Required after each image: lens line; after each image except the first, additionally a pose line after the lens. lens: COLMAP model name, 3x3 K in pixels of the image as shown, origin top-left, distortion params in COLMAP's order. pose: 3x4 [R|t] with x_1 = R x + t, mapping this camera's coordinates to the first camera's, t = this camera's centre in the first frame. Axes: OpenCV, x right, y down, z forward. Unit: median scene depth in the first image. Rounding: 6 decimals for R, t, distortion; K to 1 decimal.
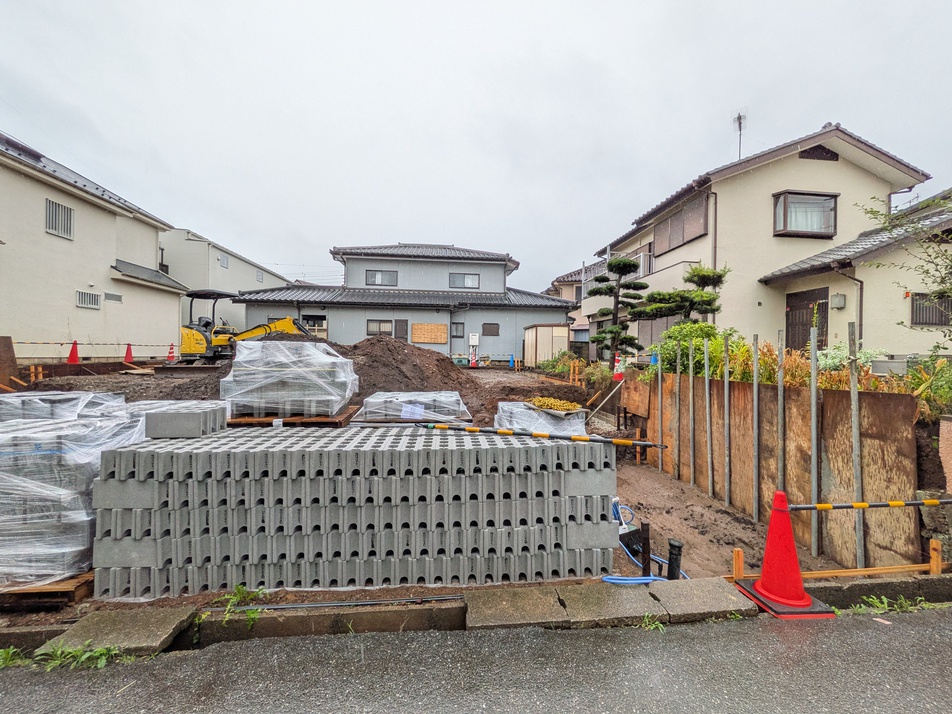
lens RADIAL K [[377.7, 0, 476.1], [0, 377.7, 354.9], [0, 0, 1]] dist [-0.000320, -0.000019]
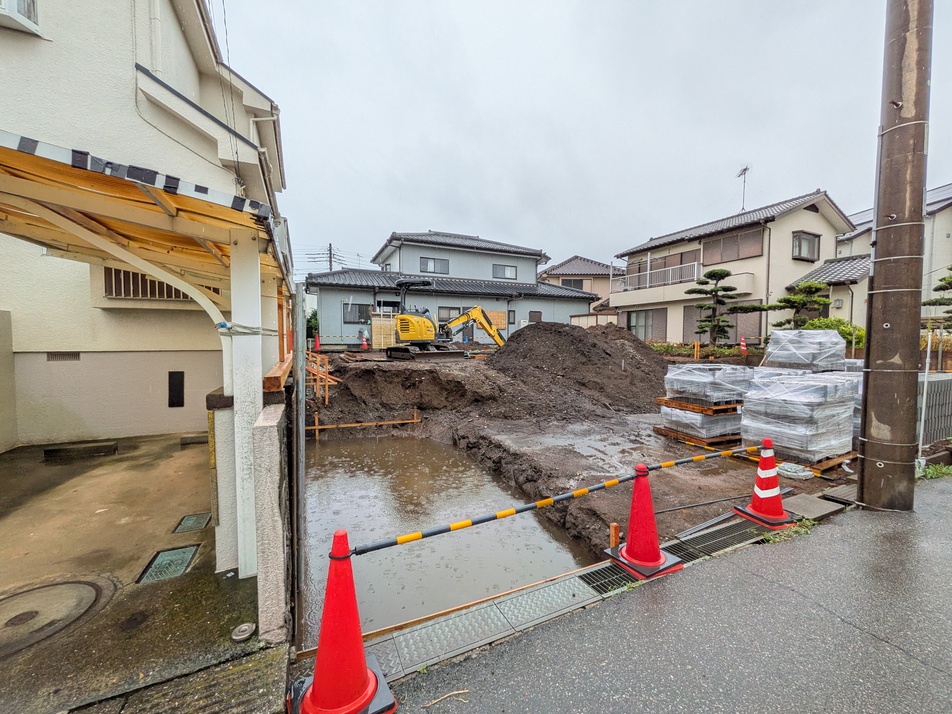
lens RADIAL K [[377.7, 0, 481.7], [0, 377.7, 352.9], [0, 0, 1]] dist [-0.000320, -0.000019]
pose [[0.942972, -0.025063, 0.331927, -0.784418], [0.012796, 0.999154, 0.039091, -0.007378], [-0.332626, -0.032614, 0.942495, -0.037923]]
